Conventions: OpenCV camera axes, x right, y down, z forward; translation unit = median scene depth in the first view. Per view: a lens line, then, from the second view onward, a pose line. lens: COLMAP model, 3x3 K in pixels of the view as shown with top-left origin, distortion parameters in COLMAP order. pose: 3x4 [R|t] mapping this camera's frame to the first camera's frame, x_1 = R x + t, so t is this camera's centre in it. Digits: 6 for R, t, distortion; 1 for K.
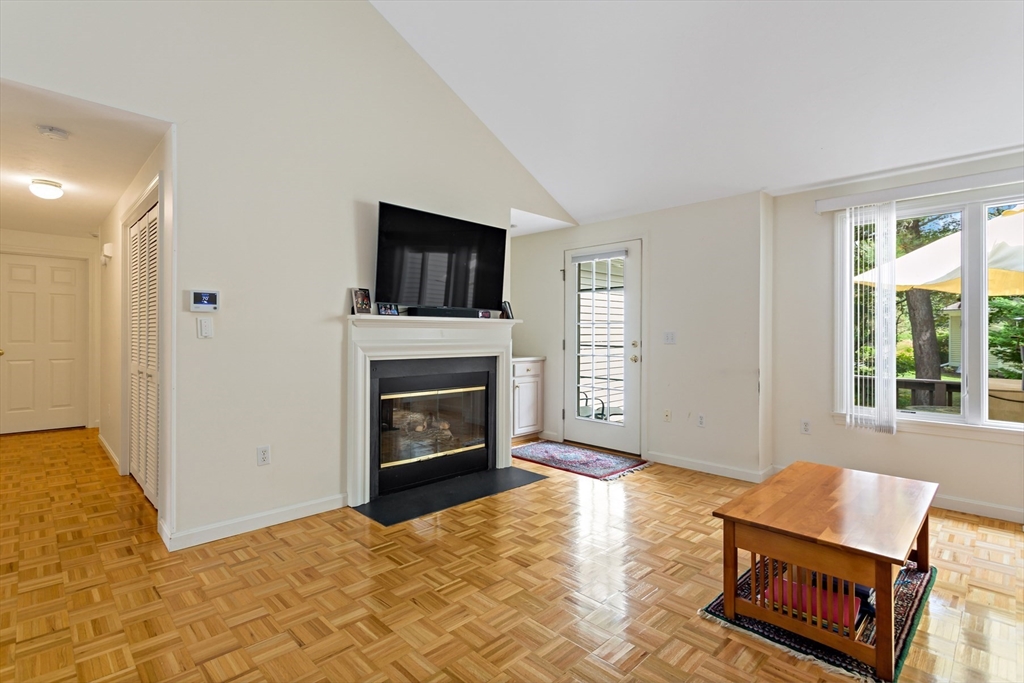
lens RADIAL K [[487.5, 0, 510.9], [0, 487.5, 331.9], [0, 0, 1]] dist [-0.013411, 0.022482]
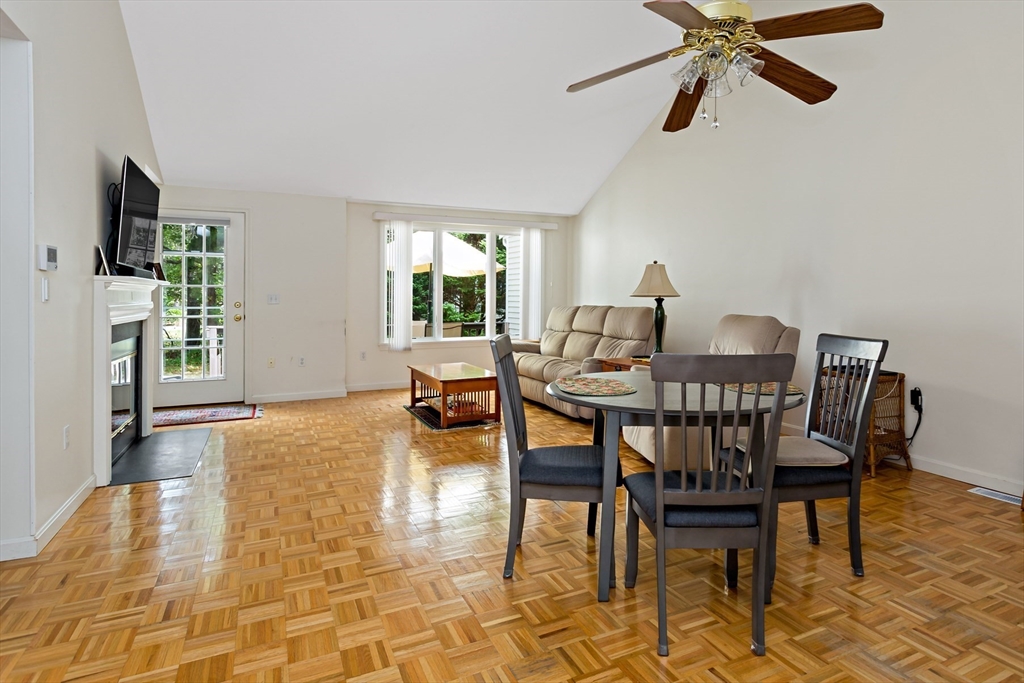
lens RADIAL K [[576.6, 0, 514.9], [0, 576.6, 296.2], [0, 0, 1]] dist [-0.000512, 0.000283]
pose [[0.347032, -0.005000, 0.937840, -0.870848], [-0.000336, 0.999985, 0.005456, -0.002179], [-0.937853, -0.002209, 0.347025, -0.076319]]
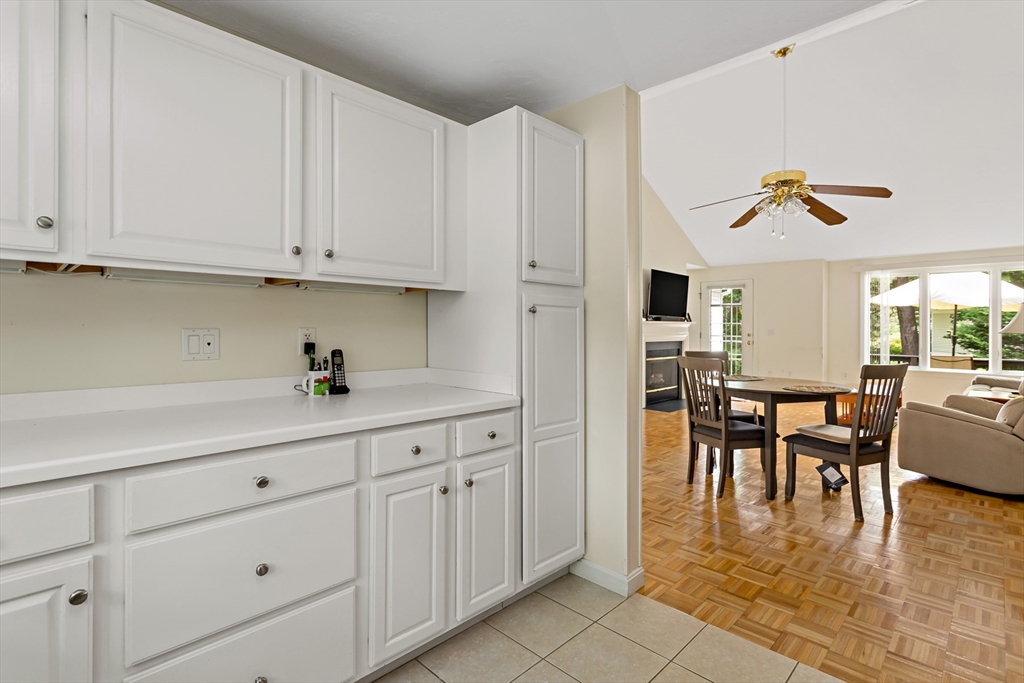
lens RADIAL K [[470.3, 0, 508.3], [0, 470.3, 325.6], [0, 0, 1]] dist [0.001116, 0.000012]
pose [[0.999938, 0.001149, -0.011038, -0.730559], [-0.001135, 0.999998, 0.001309, -0.013529], [0.011039, -0.001297, 0.999938, -0.918639]]
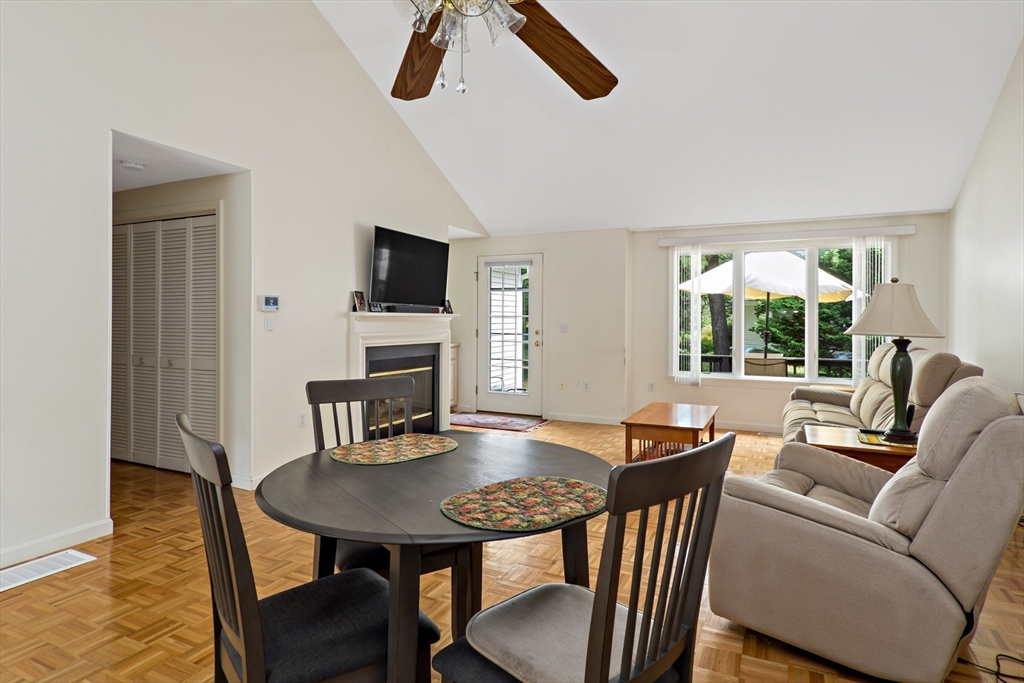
lens RADIAL K [[548.0, 0, 514.2], [0, 548.0, 318.0], [0, 0, 1]] dist [0.000865, 0.000650]
pose [[0.943347, 0.001487, 0.331805, -0.333330], [-0.002308, 0.999995, 0.002080, -0.018641], [-0.331801, -0.002728, 0.943346, -0.426086]]
